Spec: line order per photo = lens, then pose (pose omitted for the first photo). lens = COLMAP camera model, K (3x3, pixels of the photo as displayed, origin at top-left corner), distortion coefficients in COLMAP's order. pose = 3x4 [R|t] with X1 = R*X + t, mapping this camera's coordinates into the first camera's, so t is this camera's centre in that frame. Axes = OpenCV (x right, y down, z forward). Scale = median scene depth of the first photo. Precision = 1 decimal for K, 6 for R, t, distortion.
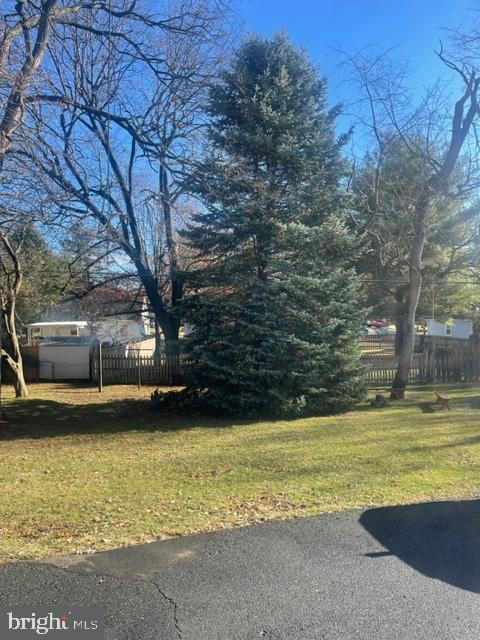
lens RADIAL K [[476.6, 0, 240.4], [0, 476.6, 320.5], [0, 0, 1]] dist [0.054848, -0.014902]
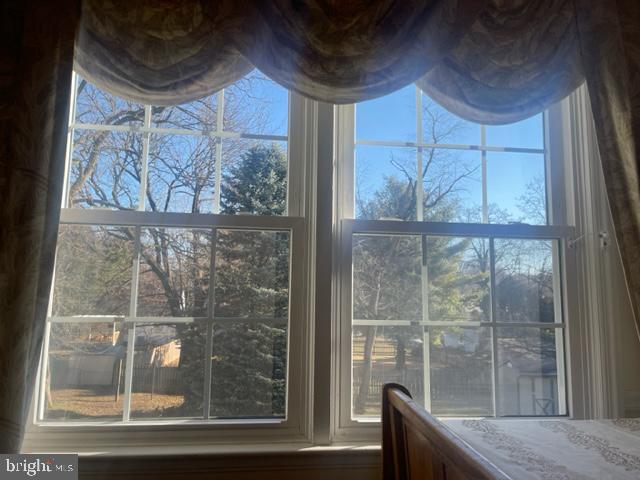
lens RADIAL K [[476.6, 0, 319.6], [0, 476.6, 239.6], [0, 0, 1]] dist [0.054848, -0.014902]
pose [[0.997233, 0.060634, 0.043003, 0.175526], [-0.054447, 0.989649, -0.132777, -0.150513], [-0.050609, 0.130068, 0.990213, -0.340644]]
